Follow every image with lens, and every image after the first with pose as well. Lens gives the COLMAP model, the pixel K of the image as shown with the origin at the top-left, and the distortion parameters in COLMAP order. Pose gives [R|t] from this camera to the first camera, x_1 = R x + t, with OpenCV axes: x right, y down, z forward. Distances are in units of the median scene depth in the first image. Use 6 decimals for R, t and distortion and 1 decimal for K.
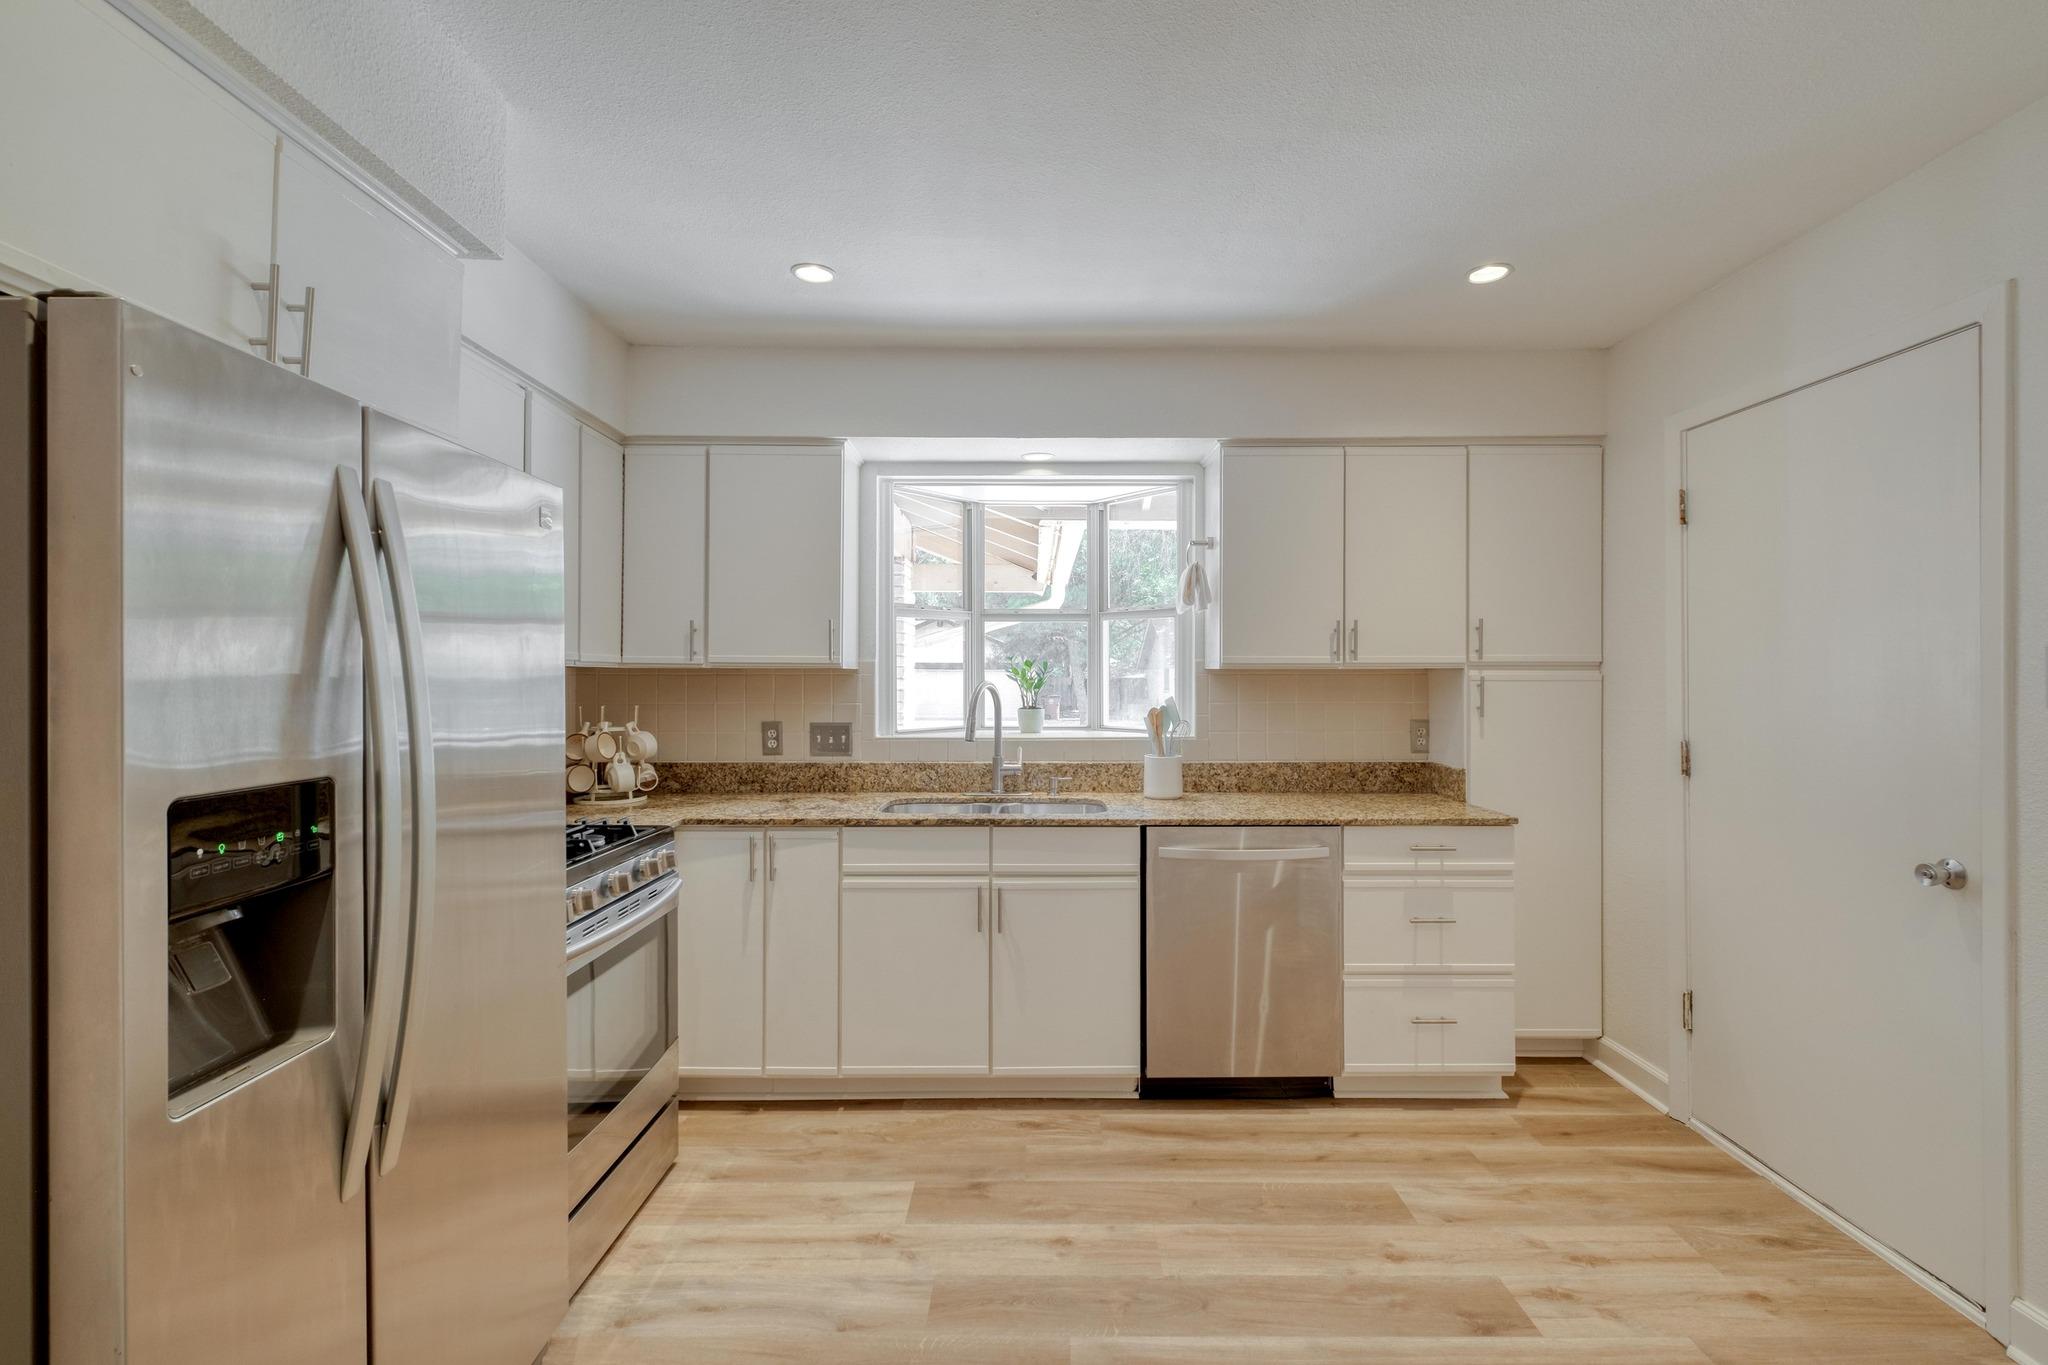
lens RADIAL K [[883.5, 0, 1044.0], [0, 883.5, 674.0], [0, 0, 1]] dist [0.011335, -0.004233]
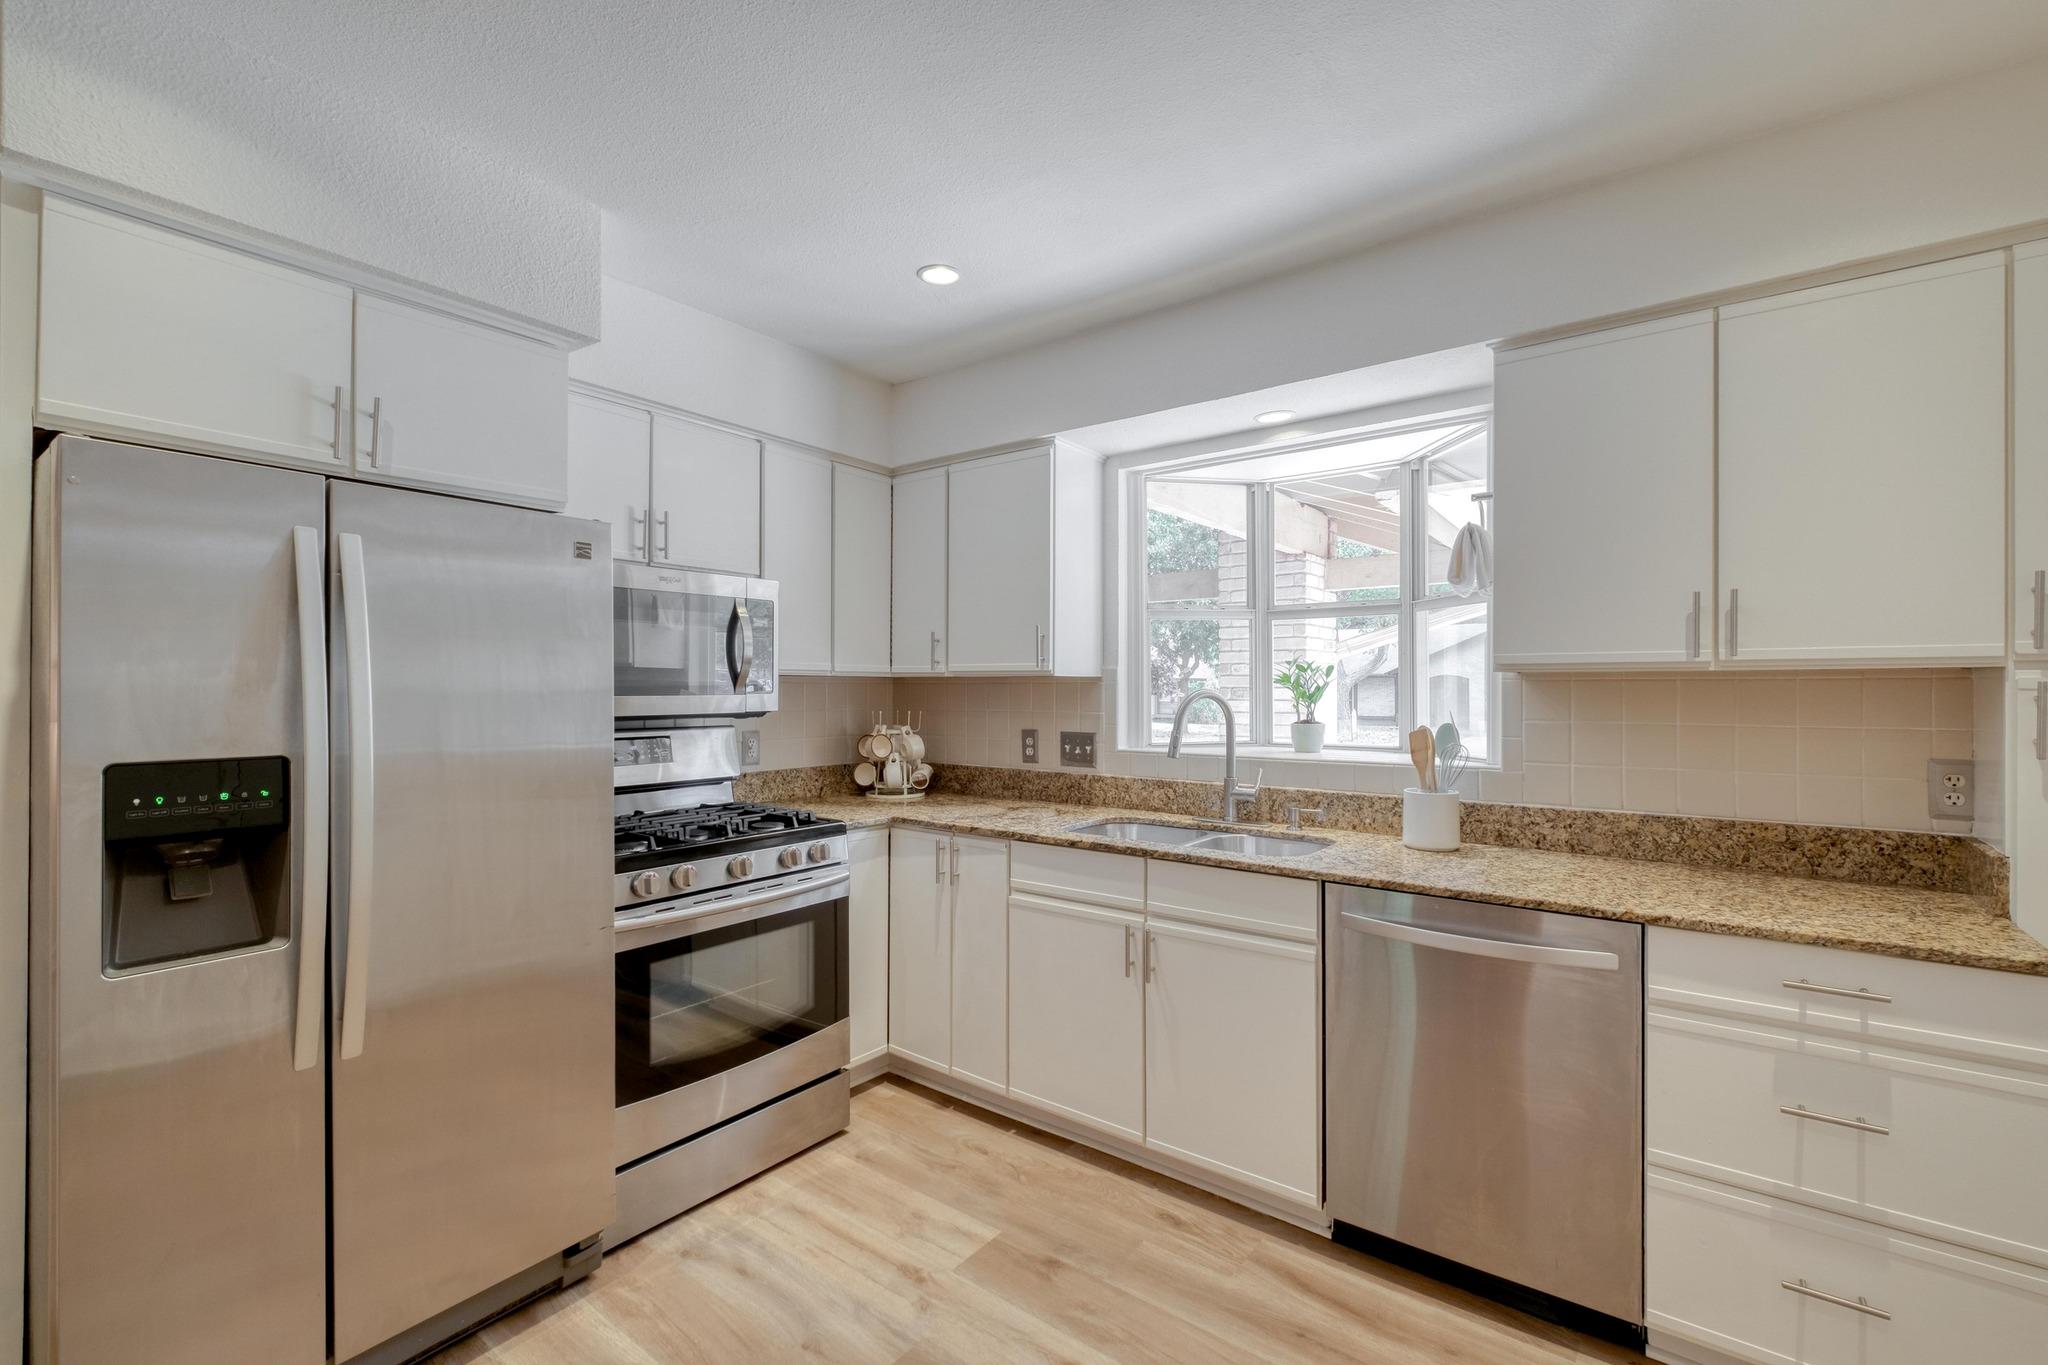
lens RADIAL K [[883.5, 0, 1029.6], [0, 883.5, 688.1], [0, 0, 1]] dist [0.011335, -0.004233]
pose [[0.792856, 0.000185, -0.609409, 0.373211], [0.002626, 0.999990, 0.003721, 0.003549], [0.609403, -0.004551, 0.792848, 0.246123]]
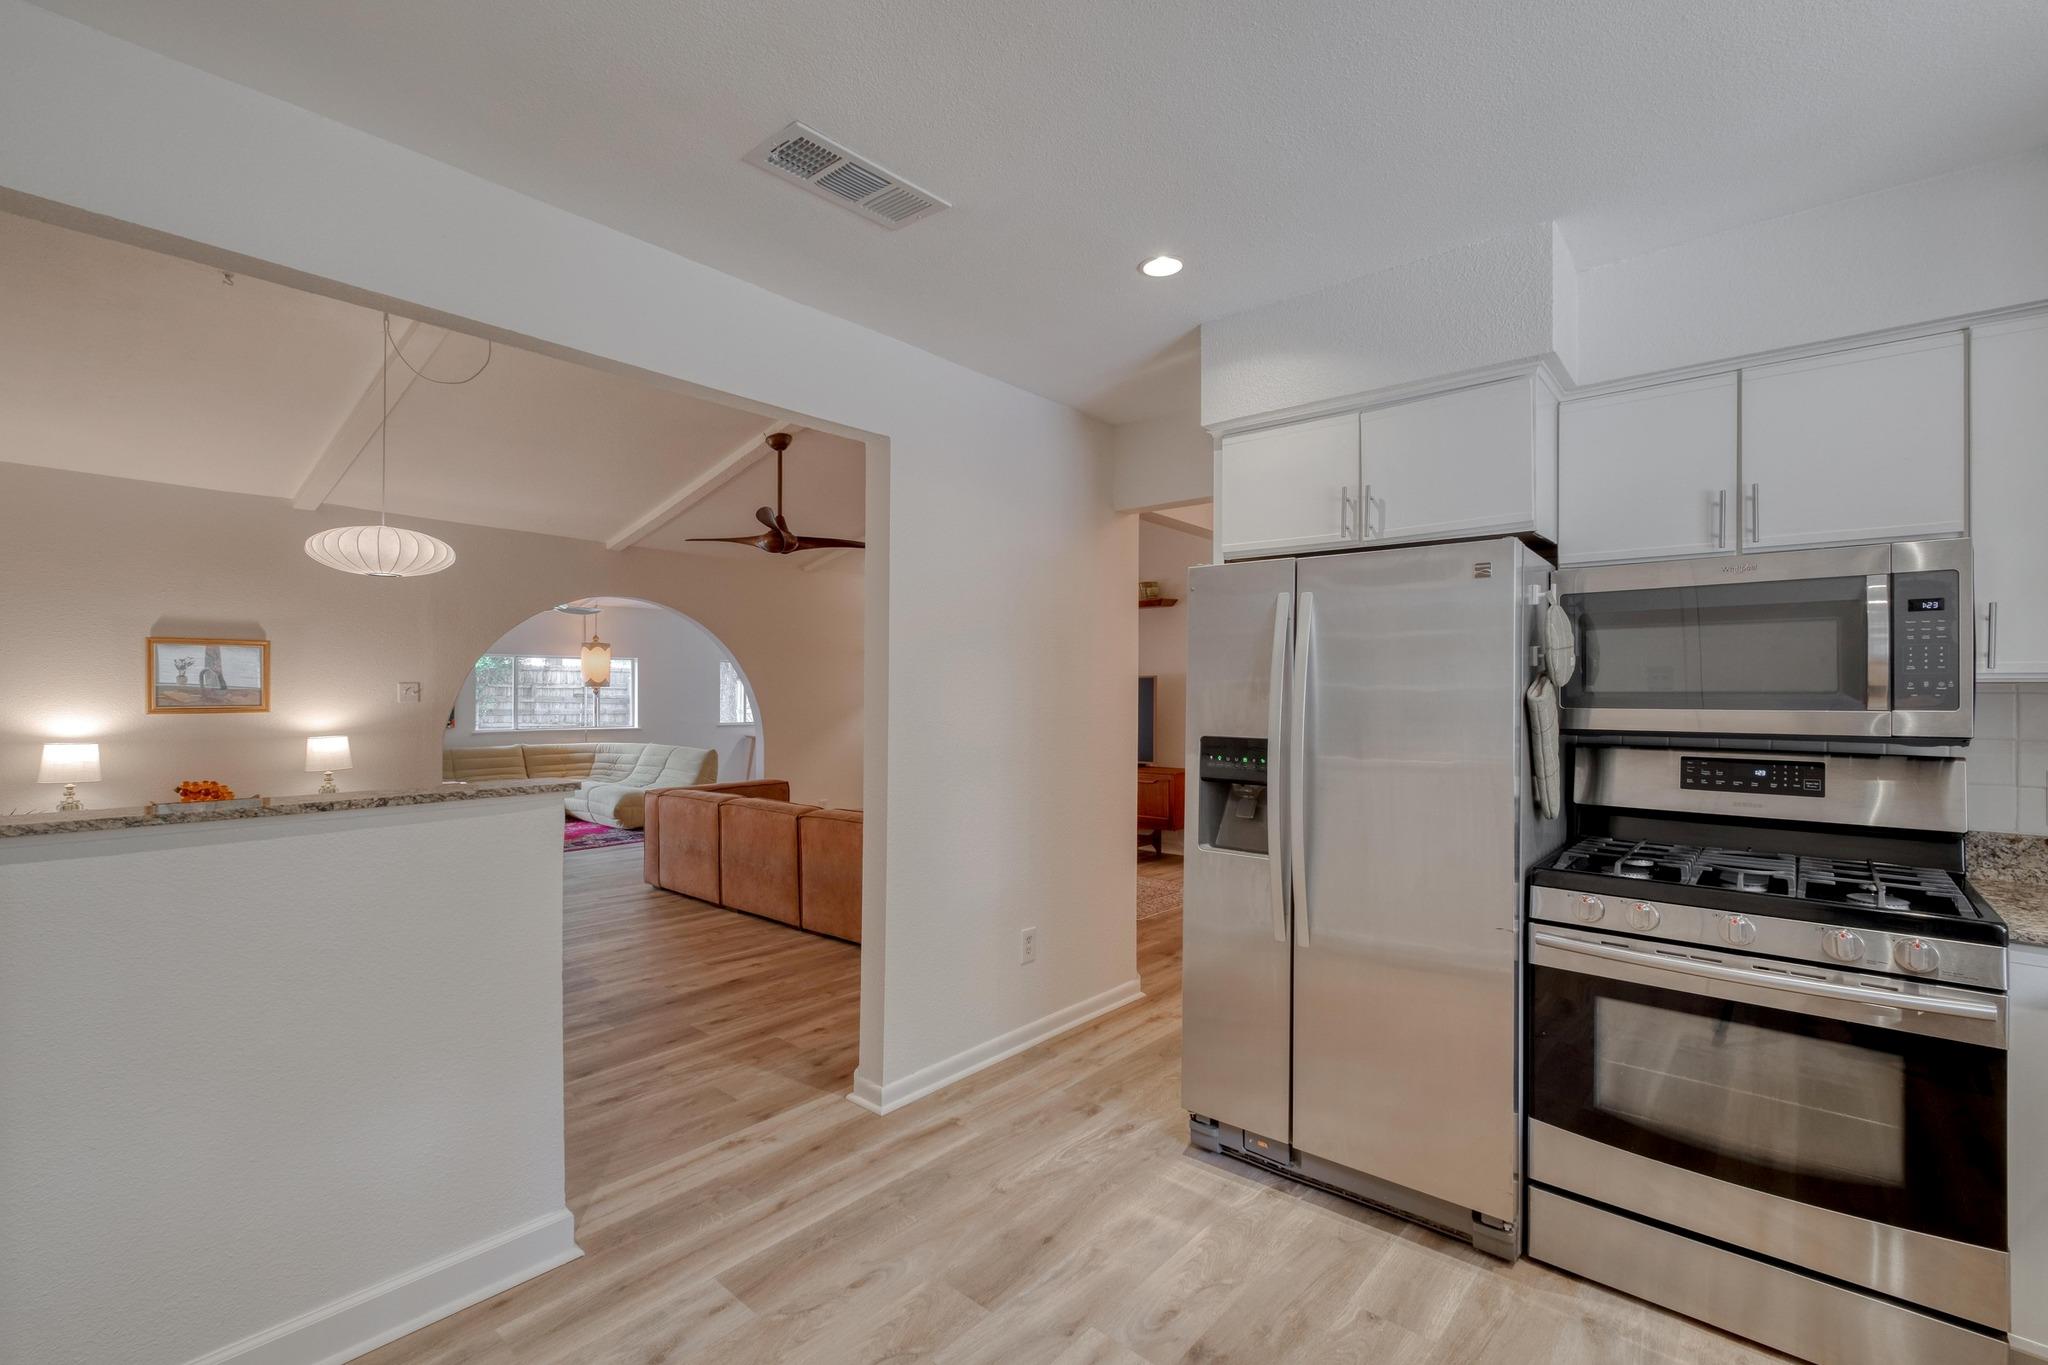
lens RADIAL K [[883.5, 0, 1034.0], [0, 883.5, 691.4], [0, 0, 1]] dist [0.011335, -0.004233]
pose [[-0.656510, -0.011604, -0.754228, 0.485065], [-0.005853, 0.999930, -0.010290, 0.009974], [0.754295, -0.002341, -0.656532, 0.791622]]
